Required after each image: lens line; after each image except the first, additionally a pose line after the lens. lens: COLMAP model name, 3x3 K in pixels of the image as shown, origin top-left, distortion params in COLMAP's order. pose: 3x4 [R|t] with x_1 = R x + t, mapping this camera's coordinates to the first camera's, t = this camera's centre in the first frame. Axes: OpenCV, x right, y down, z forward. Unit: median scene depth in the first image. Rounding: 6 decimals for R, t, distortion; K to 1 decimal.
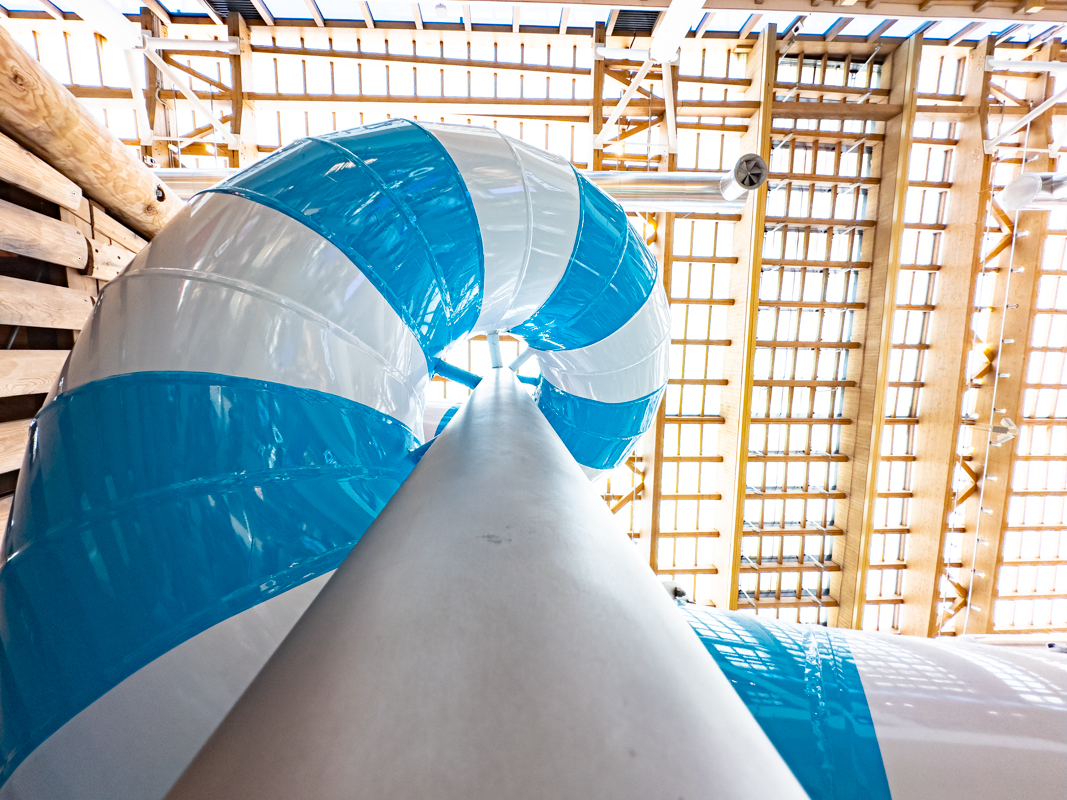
lens RADIAL K [[554.6, 0, 533.0], [0, 554.6, 400.1], [0, 0, 1]] dist [-0.005290, -0.000039]
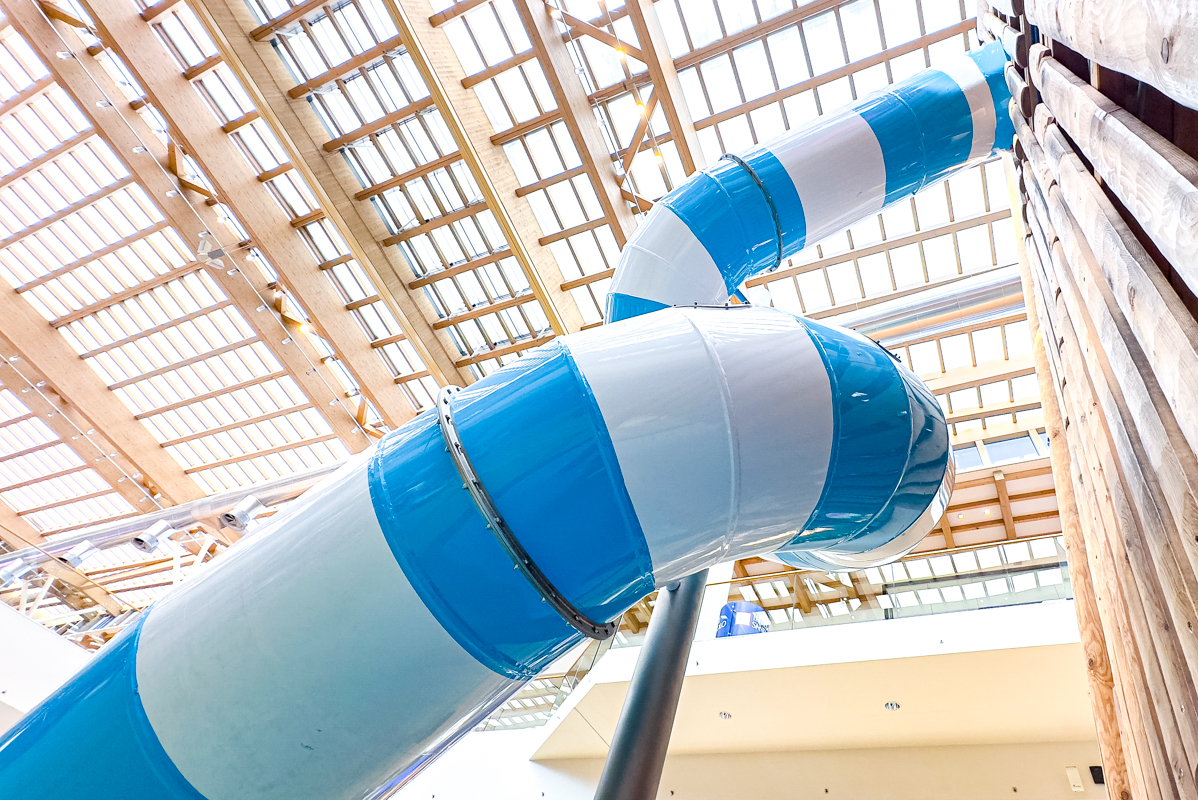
lens RADIAL K [[709.5, 0, 599.9], [0, 709.5, 398.8], [0, 0, 1]] dist [0.000642, 0.001083]
pose [[-0.908098, 0.270686, 0.319511, -0.005498], [-0.416144, -0.668460, -0.616430, 0.321077], [0.046721, -0.692741, 0.719671, 0.055336]]
